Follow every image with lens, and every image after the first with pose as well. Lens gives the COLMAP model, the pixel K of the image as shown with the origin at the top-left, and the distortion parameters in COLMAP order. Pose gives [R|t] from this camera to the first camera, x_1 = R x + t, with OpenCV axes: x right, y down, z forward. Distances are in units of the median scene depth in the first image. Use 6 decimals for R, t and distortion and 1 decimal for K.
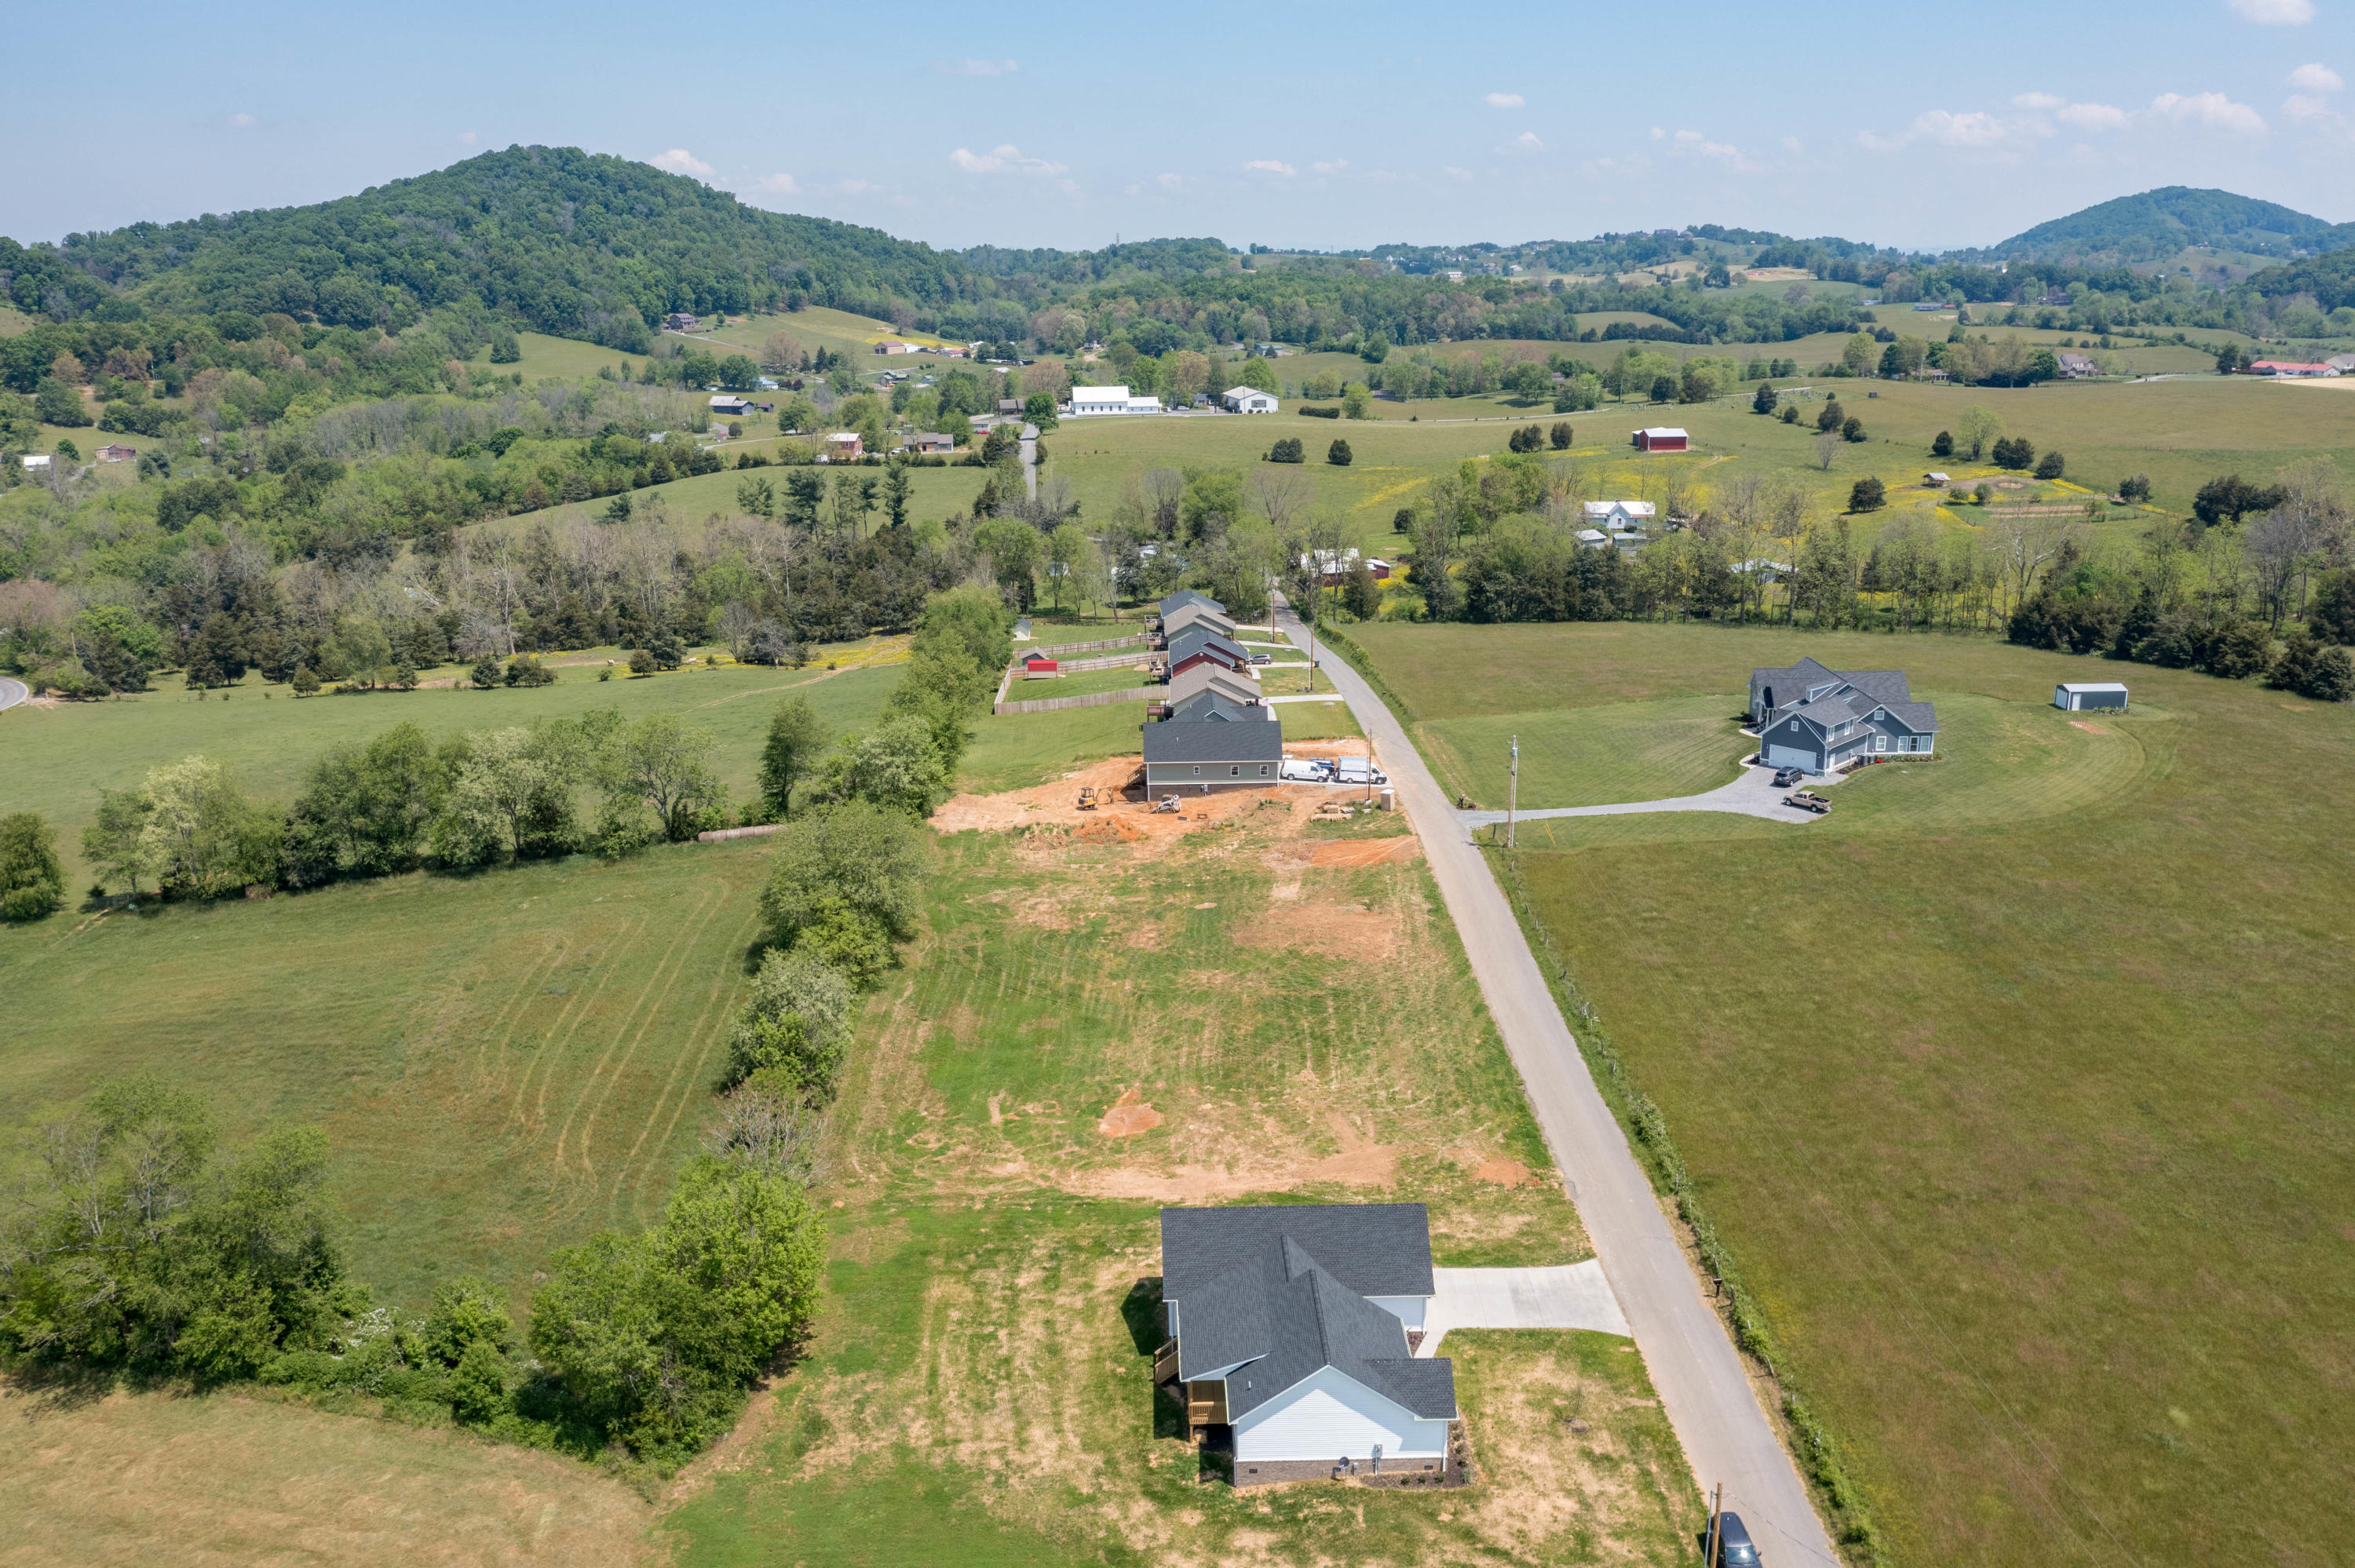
lens RADIAL K [[1844.3, 0, 1158.1], [0, 1844.3, 786.4], [0, 0, 1]] dist [-0.035743, 0.000621]
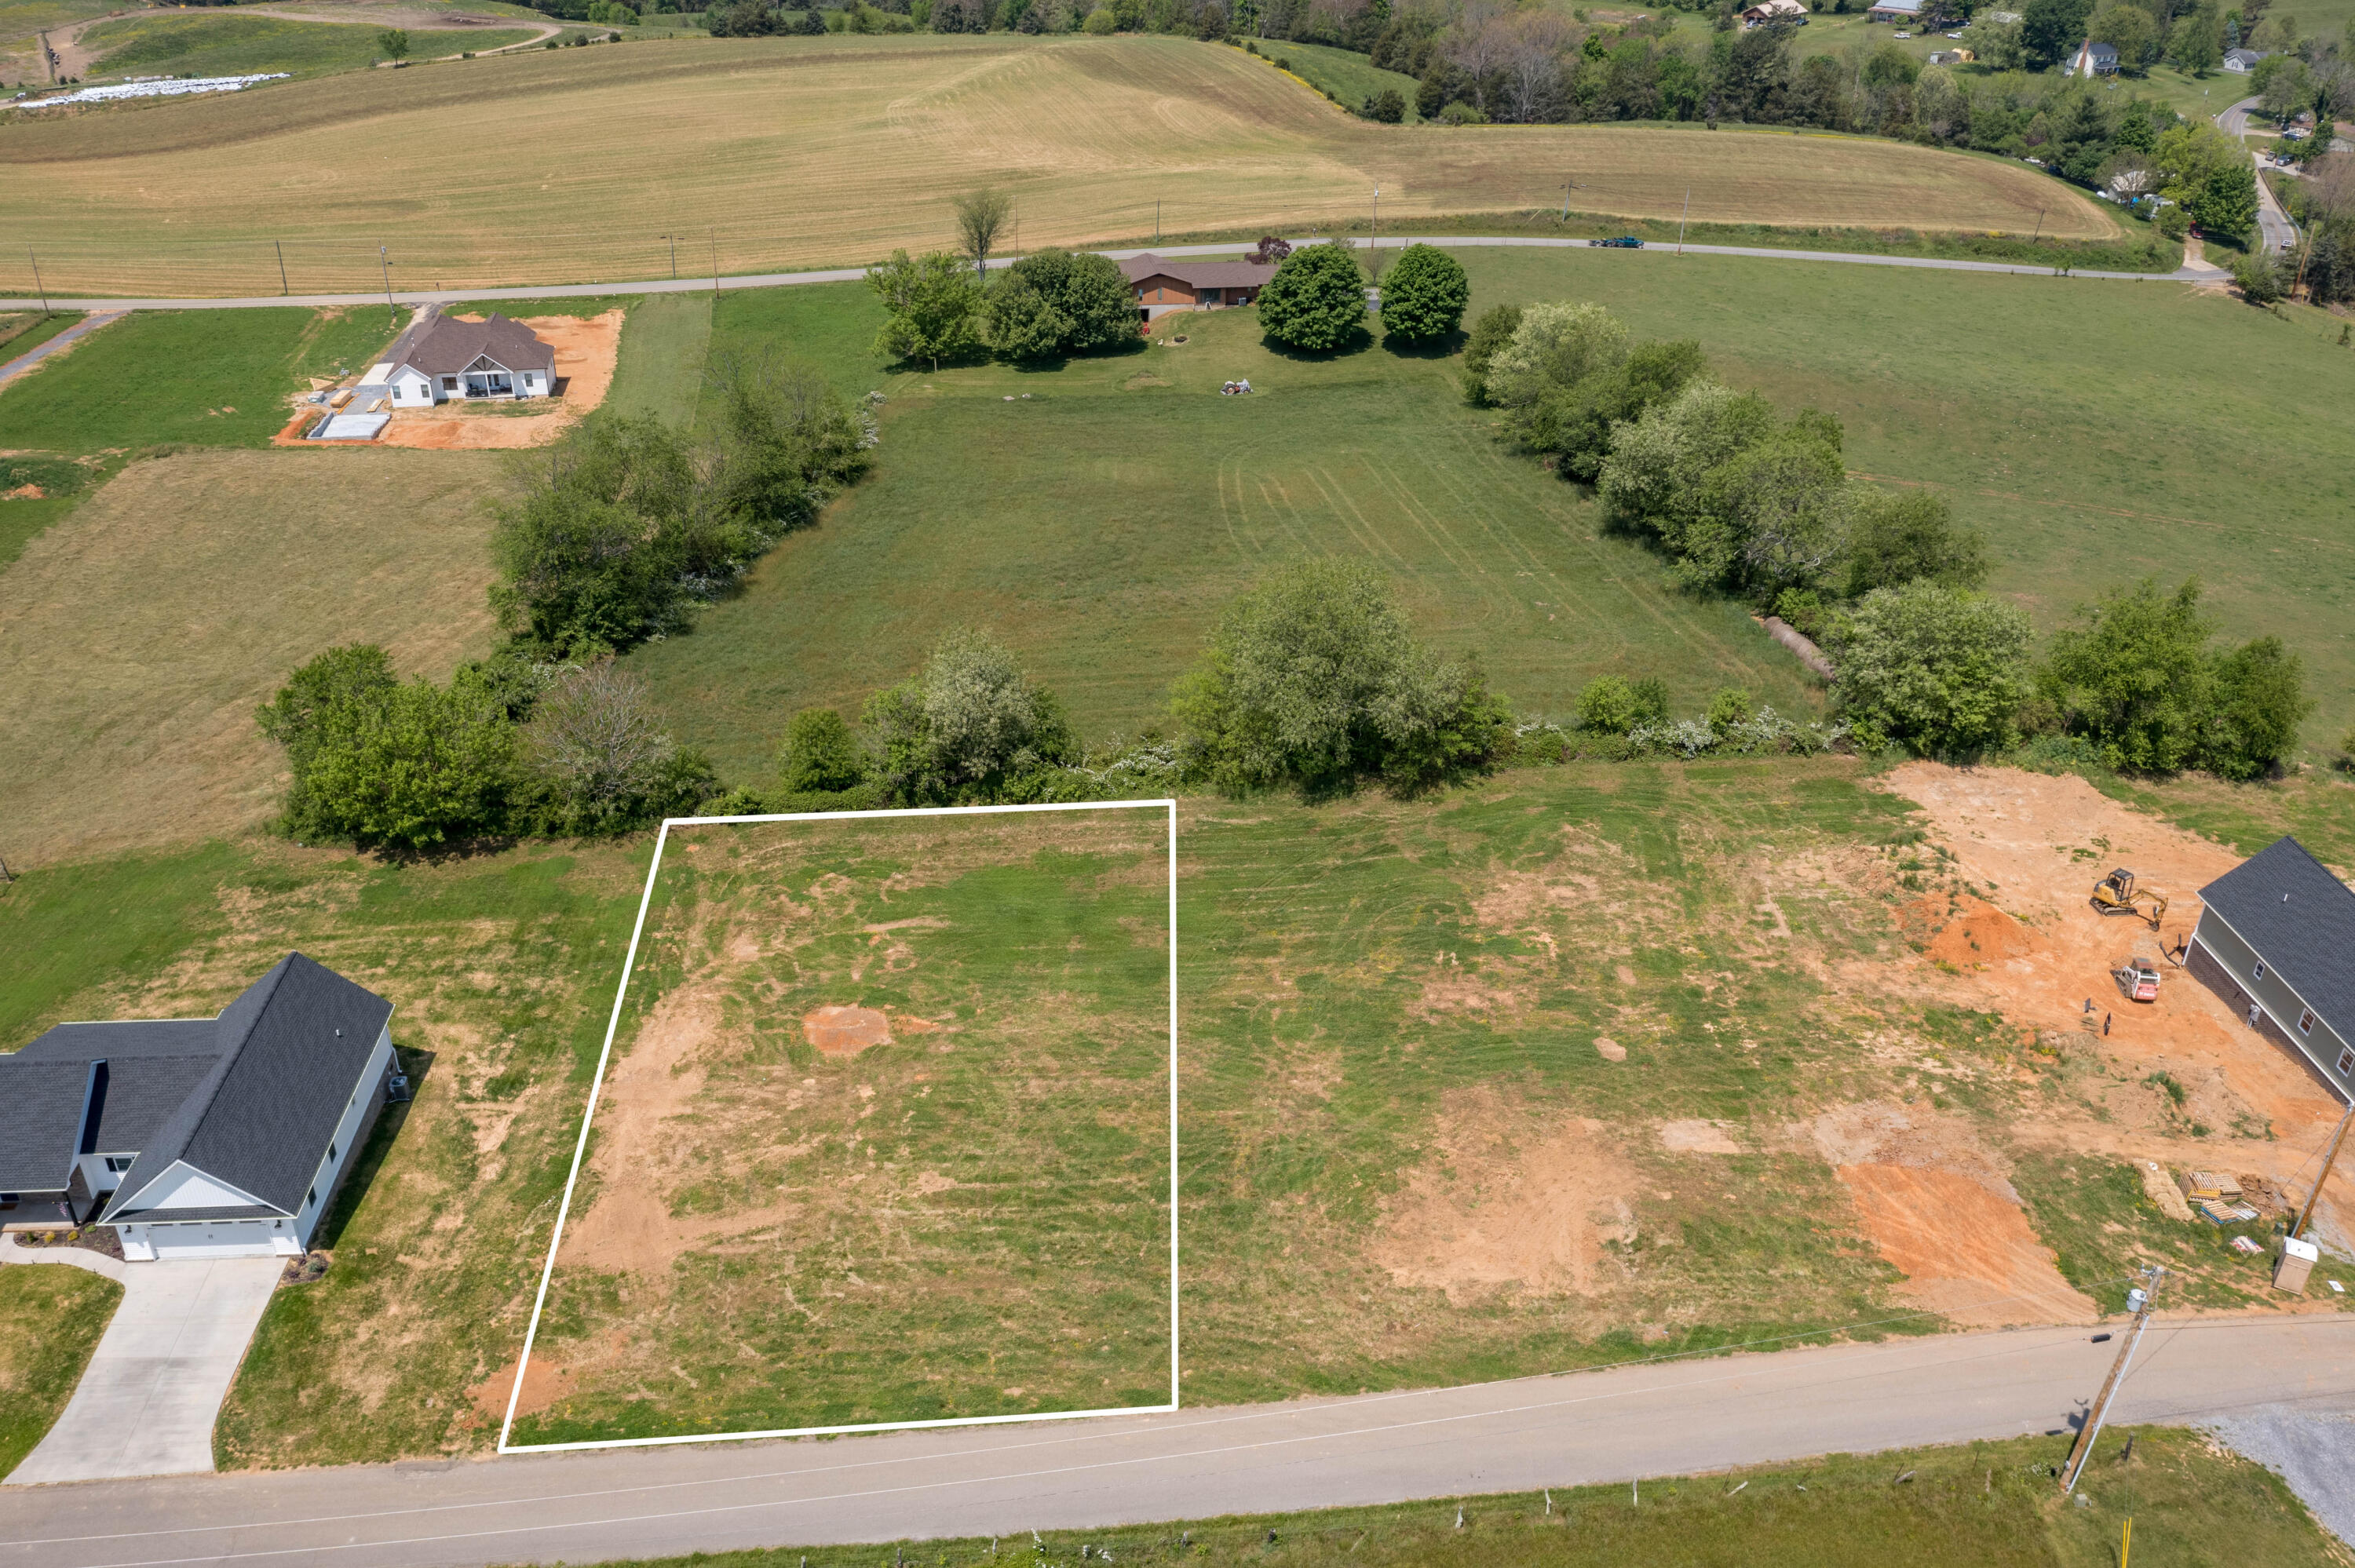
lens RADIAL K [[1844.3, 0, 1160.2], [0, 1844.3, 772.7], [0, 0, 1]] dist [-0.035743, 0.000621]
pose [[0.064839, 0.507063, -0.859467, 0.211543], [-0.290749, 0.833510, 0.469815, -0.105397], [0.954600, 0.219427, 0.201472, 0.352084]]
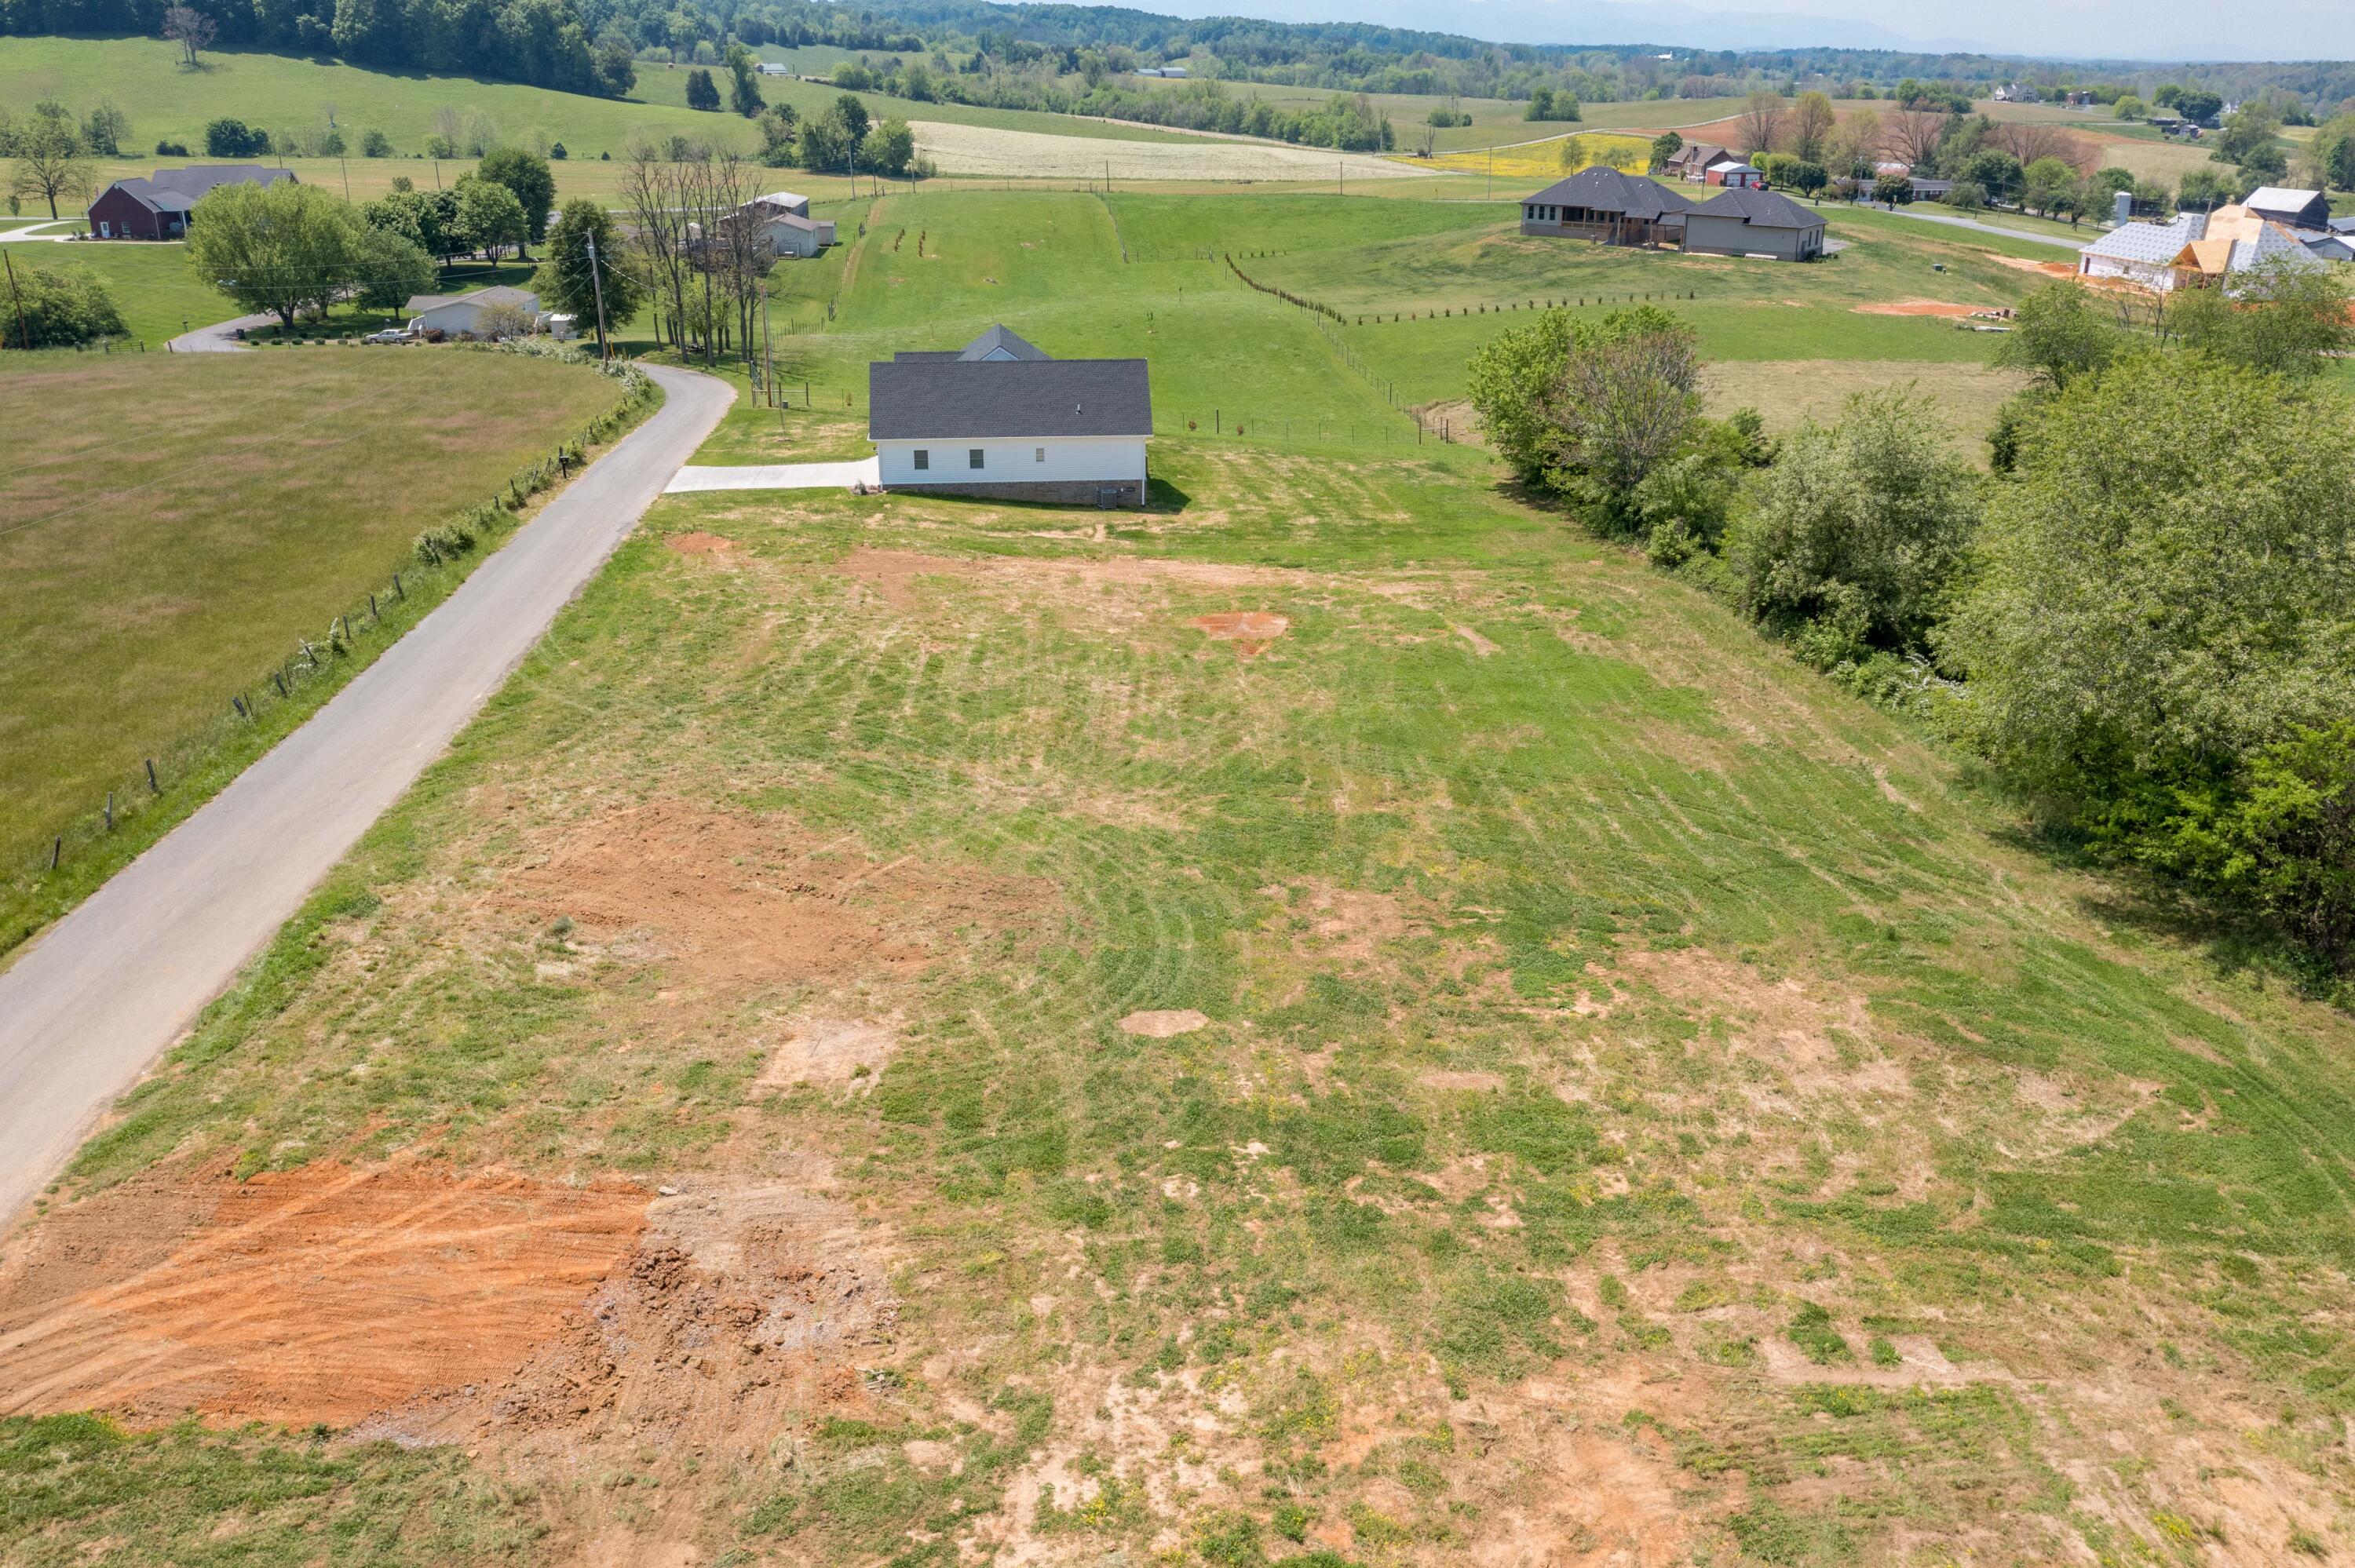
lens RADIAL K [[1844.3, 0, 1160.5], [0, 1844.3, 785.8], [0, 0, 1]] dist [-0.035743, 0.000621]
pose [[-0.997008, 0.039151, -0.066644, 0.019890], [-0.010274, 0.787449, 0.616295, -0.055908], [0.076607, 0.615136, -0.784691, 0.558729]]
